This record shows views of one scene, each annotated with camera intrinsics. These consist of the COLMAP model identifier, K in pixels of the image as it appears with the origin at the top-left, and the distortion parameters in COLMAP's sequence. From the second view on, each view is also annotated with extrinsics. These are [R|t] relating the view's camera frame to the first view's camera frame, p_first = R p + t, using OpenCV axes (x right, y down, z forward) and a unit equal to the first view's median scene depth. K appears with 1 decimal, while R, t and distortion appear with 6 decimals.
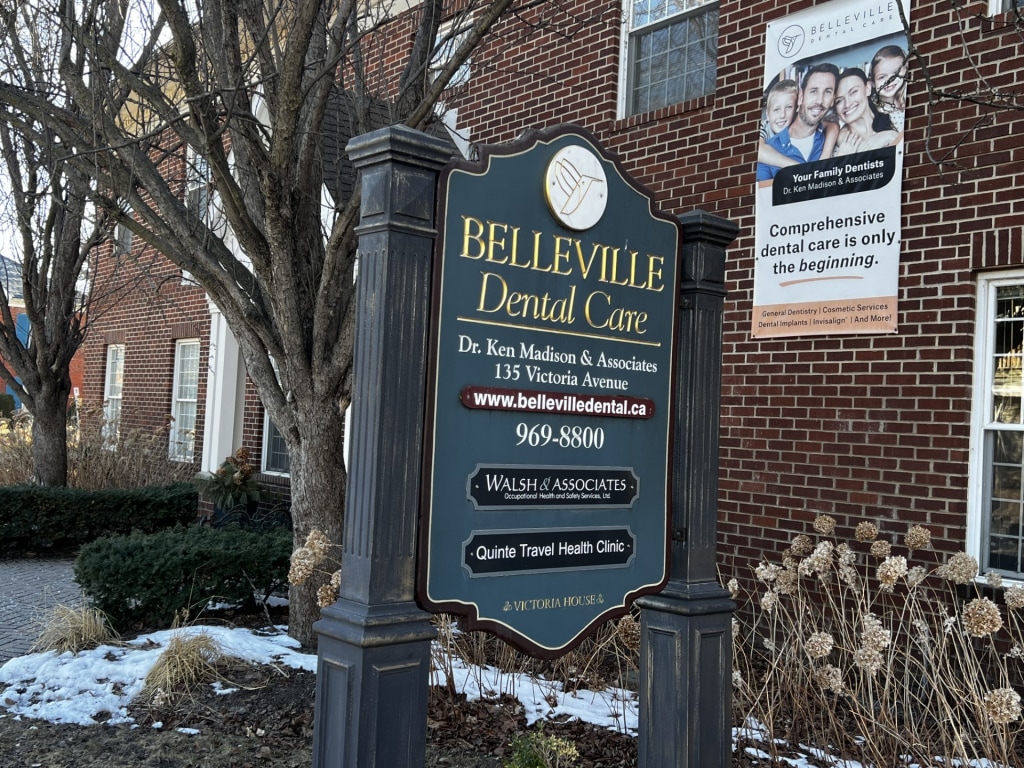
lens RADIAL K [[1024.0, 0, 539.0], [0, 1024.0, 412.9], [0, 0, 1]] dist [-0.027904, 0.000000]
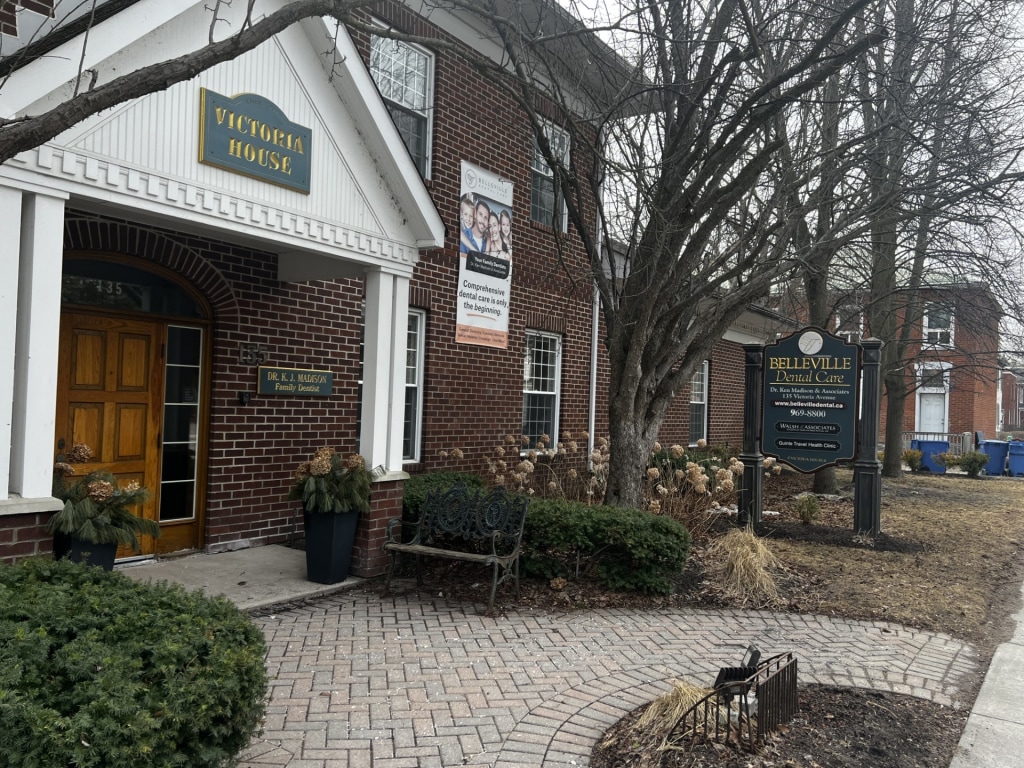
lens RADIAL K [[778.1, 0, 509.5], [0, 778.1, 392.4], [0, 0, 1]] dist [0.053834, -0.055659]
pose [[-0.256925, -0.047532, 0.965262, -1.216740], [-0.062321, 0.997526, 0.032533, -0.039427], [-0.964420, -0.051798, -0.259252, 1.375801]]
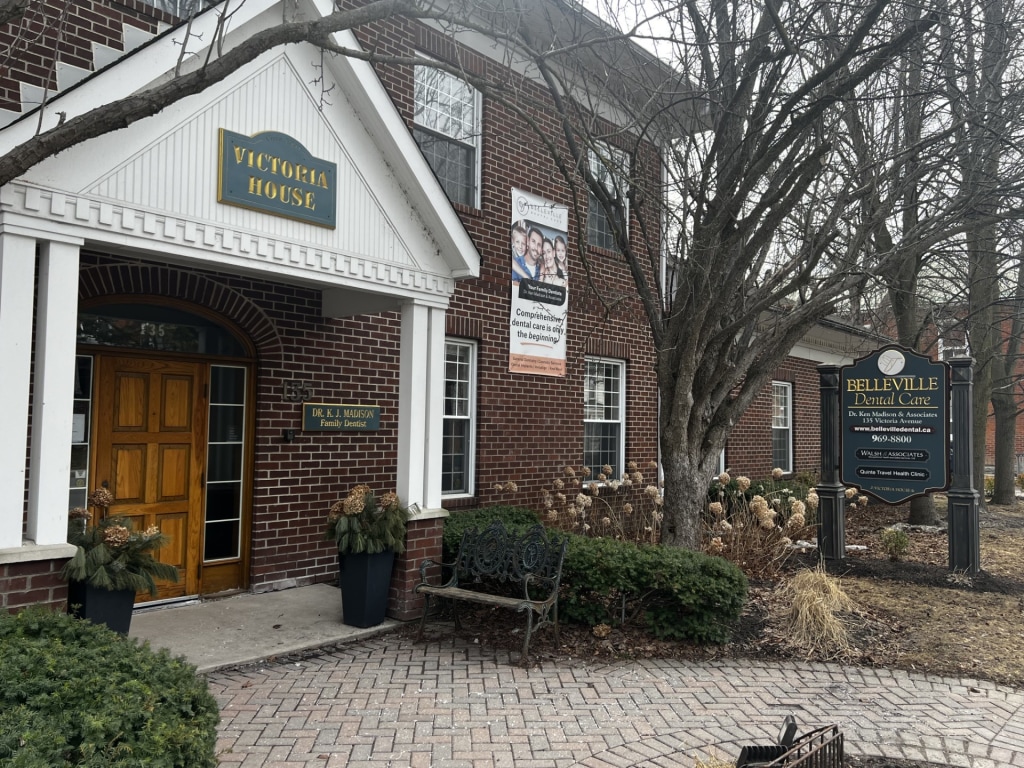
lens RADIAL K [[778.1, 0, 507.4], [0, 778.1, 391.5], [0, 0, 1]] dist [0.053834, -0.055659]
pose [[-0.144503, -0.007852, 0.989473, -1.186245], [-0.036549, 0.999328, 0.002593, -0.047744], [-0.988829, -0.035790, -0.144693, 1.308138]]
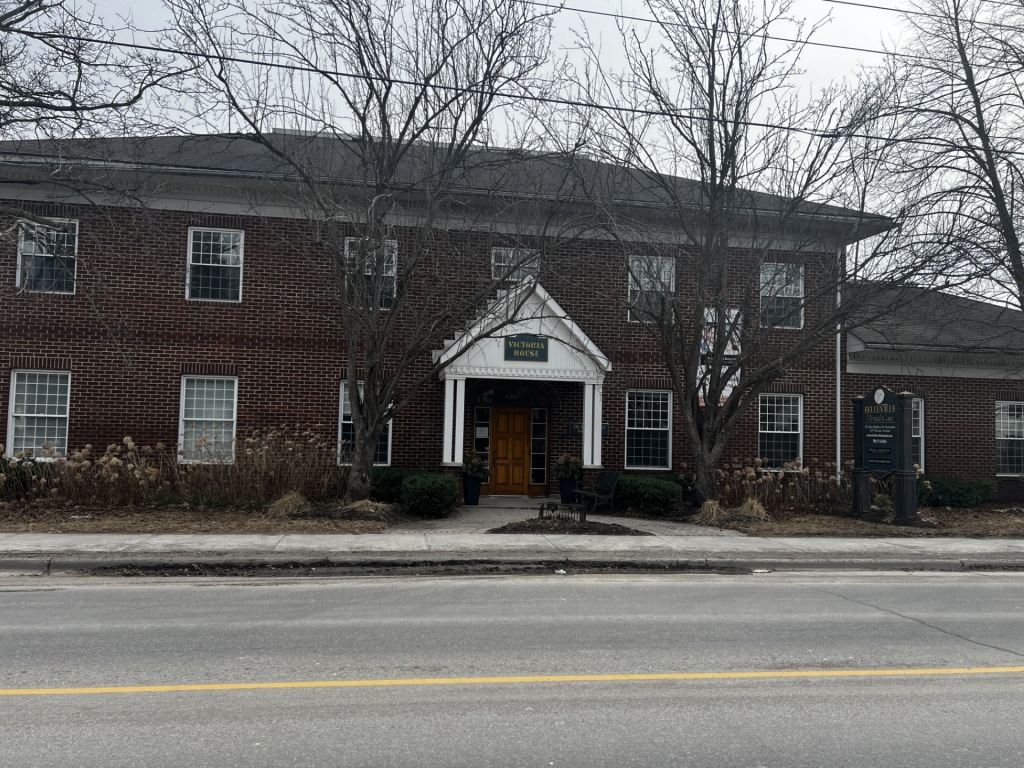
lens RADIAL K [[725.1, 0, 513.3], [0, 725.1, 388.7], [0, 0, 1]] dist [0.008420, 0.003255]
pose [[0.526150, 0.013540, 0.850284, -2.251709], [-0.007926, 0.999908, -0.011018, -0.105229], [-0.850355, -0.000943, 0.526209, 0.304864]]
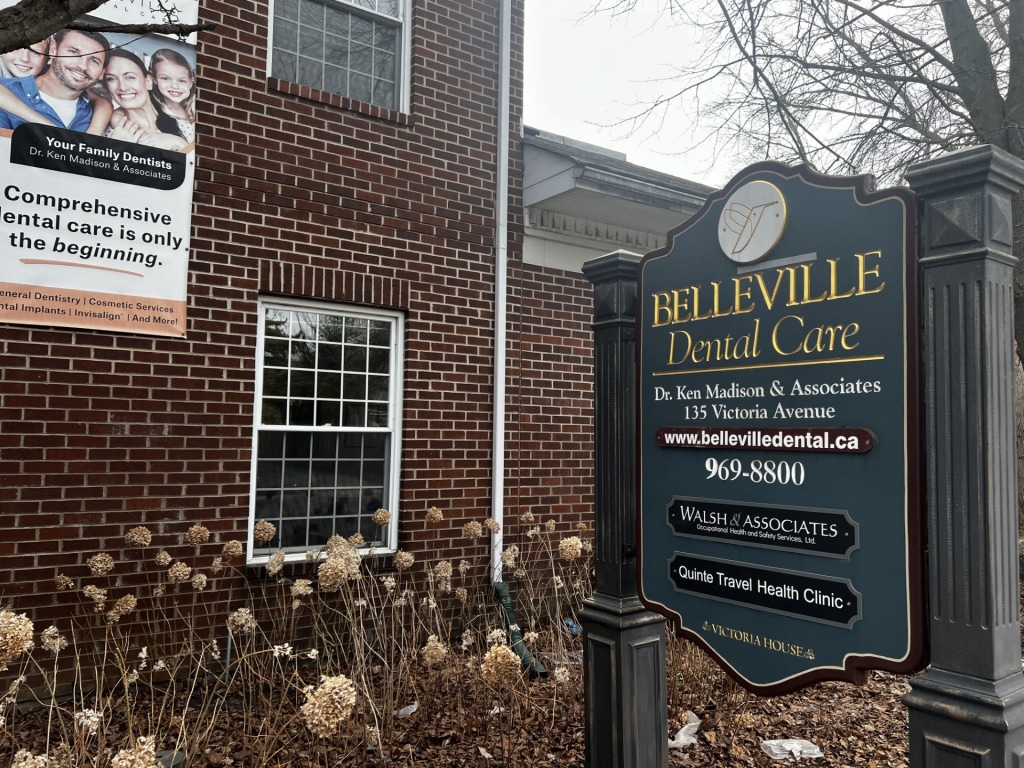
lens RADIAL K [[799.8, 0, 515.2], [0, 799.8, 388.1], [0, 0, 1]] dist [0.030567, -0.024290]
pose [[0.079211, 0.017368, 0.996707, -0.413415], [-0.022700, 0.999620, -0.015615, -0.022261], [-0.996599, -0.021388, 0.079575, 0.585939]]
